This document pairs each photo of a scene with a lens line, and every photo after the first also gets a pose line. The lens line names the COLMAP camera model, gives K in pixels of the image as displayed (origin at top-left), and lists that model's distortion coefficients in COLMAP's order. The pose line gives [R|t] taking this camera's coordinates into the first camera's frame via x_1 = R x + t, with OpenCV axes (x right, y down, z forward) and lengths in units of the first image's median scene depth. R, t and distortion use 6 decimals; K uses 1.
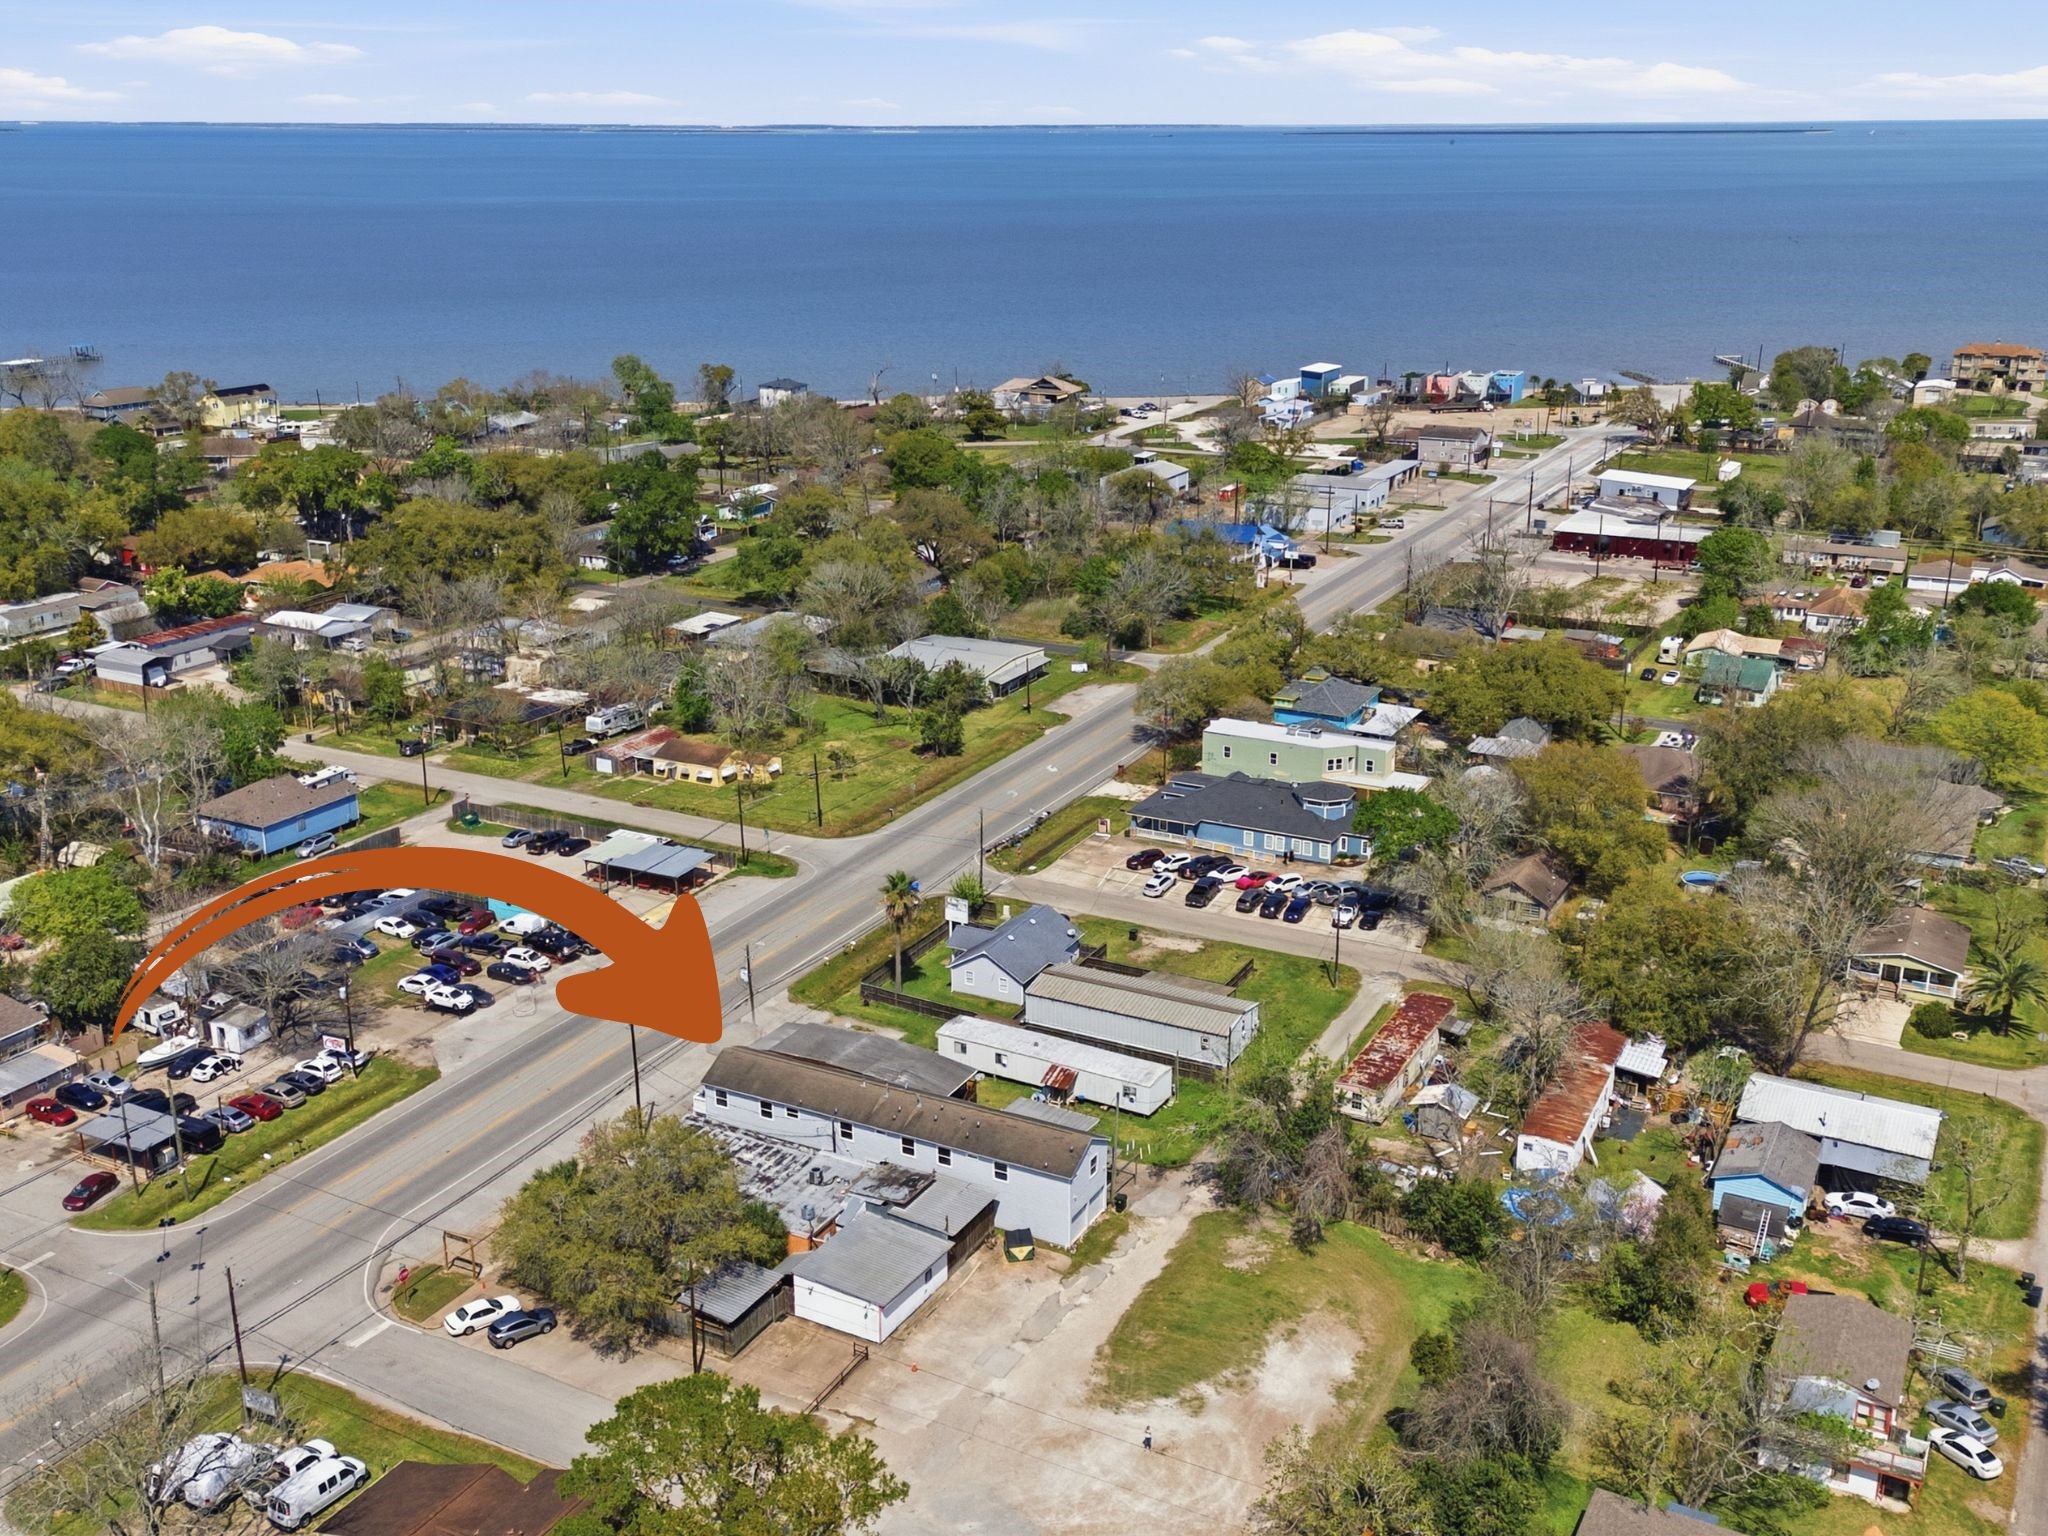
lens RADIAL K [[2000.8, 0, 1015.7], [0, 2000.8, 768.0], [0, 0, 1]] dist [0.075653, 0.000000]
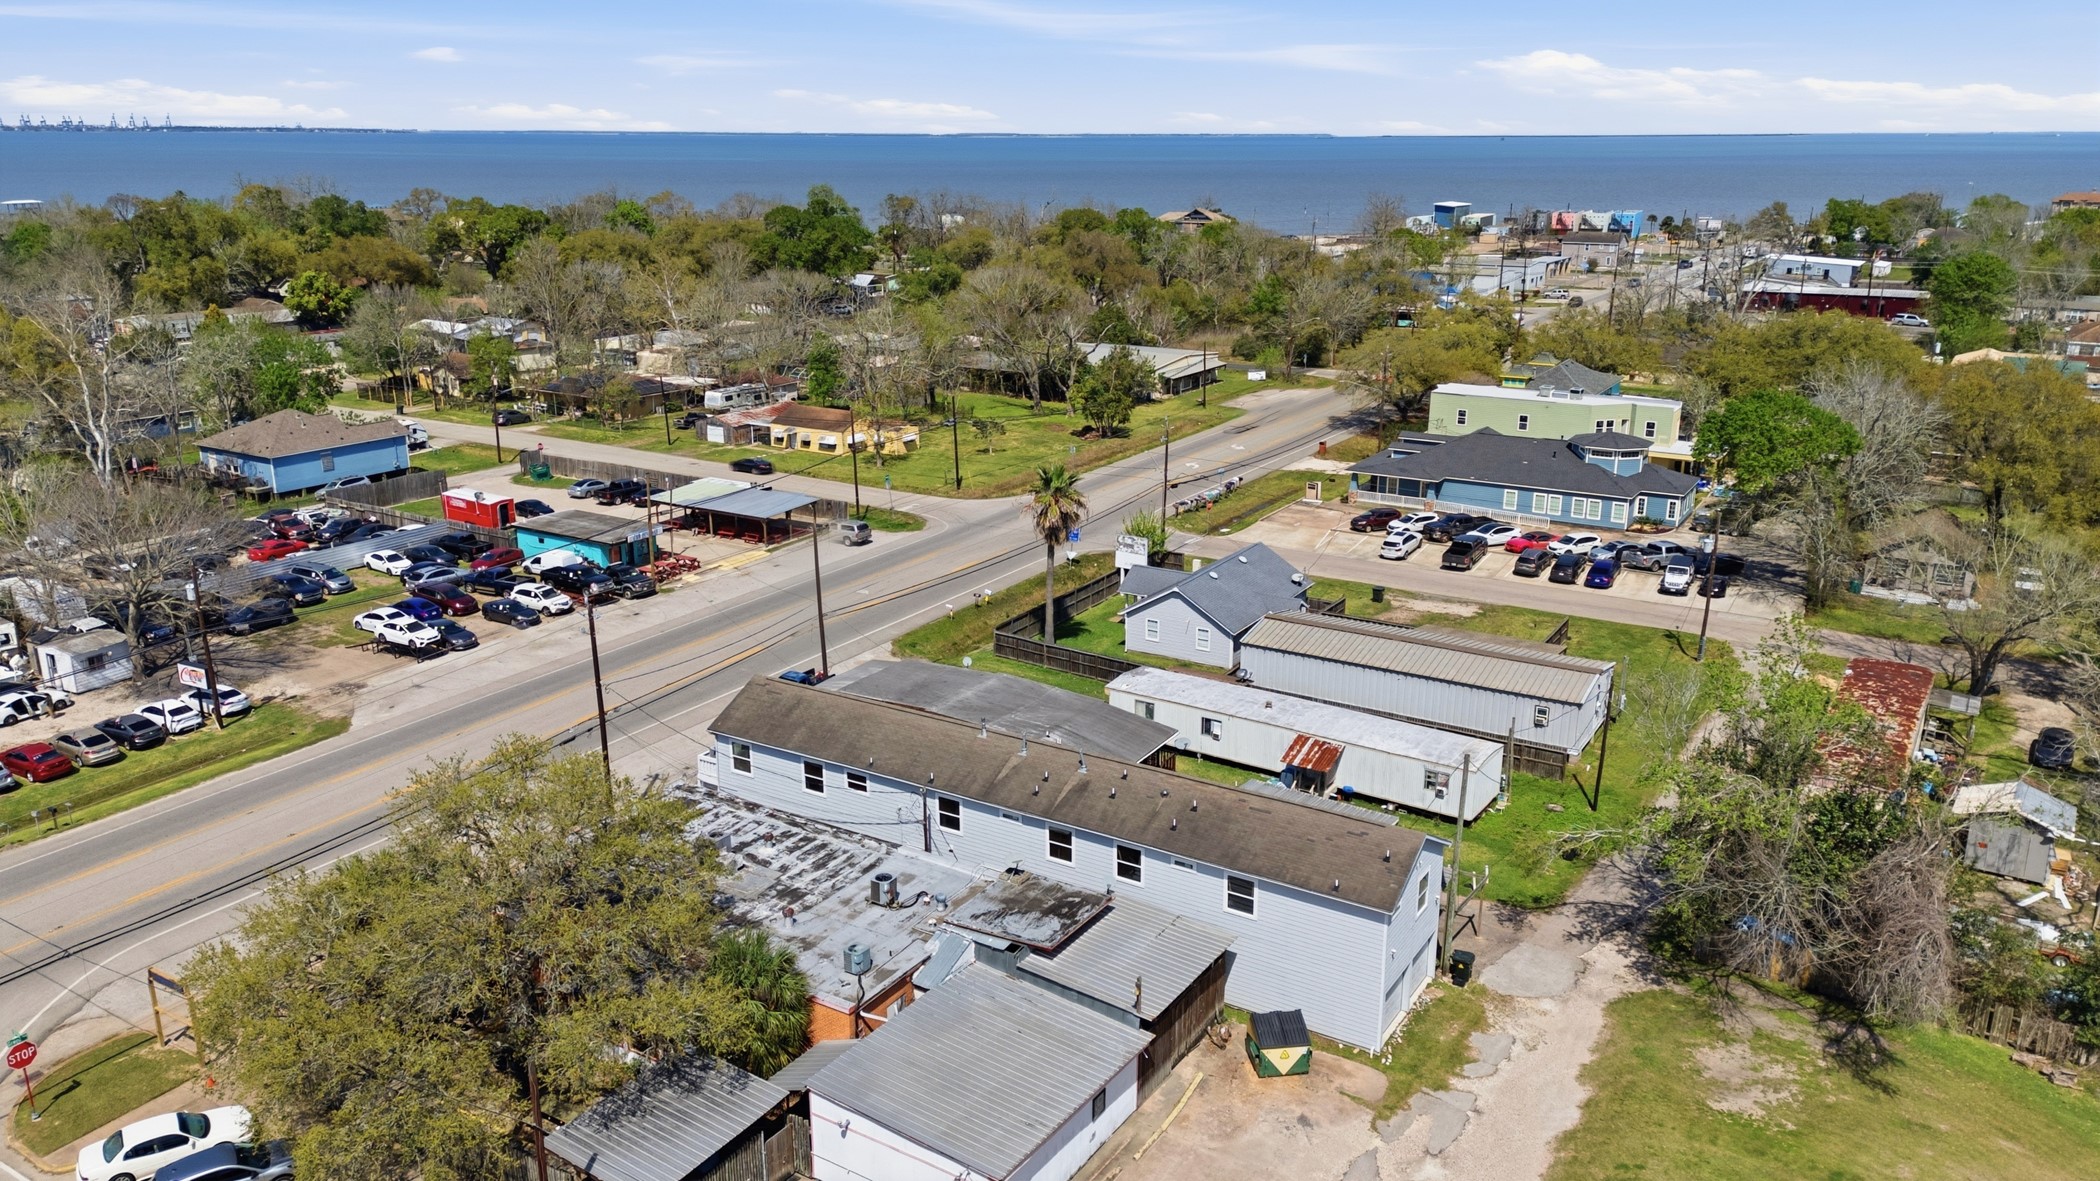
lens RADIAL K [[1552.4, 0, 1044.1], [0, 1552.4, 575.1], [0, 0, 1]] dist [0.049340, -0.022884]
pose [[0.997601, 0.023218, -0.065216, -0.025237], [-0.025372, 0.999153, -0.032393, 0.100276], [0.064408, 0.033970, 0.997345, 0.448982]]
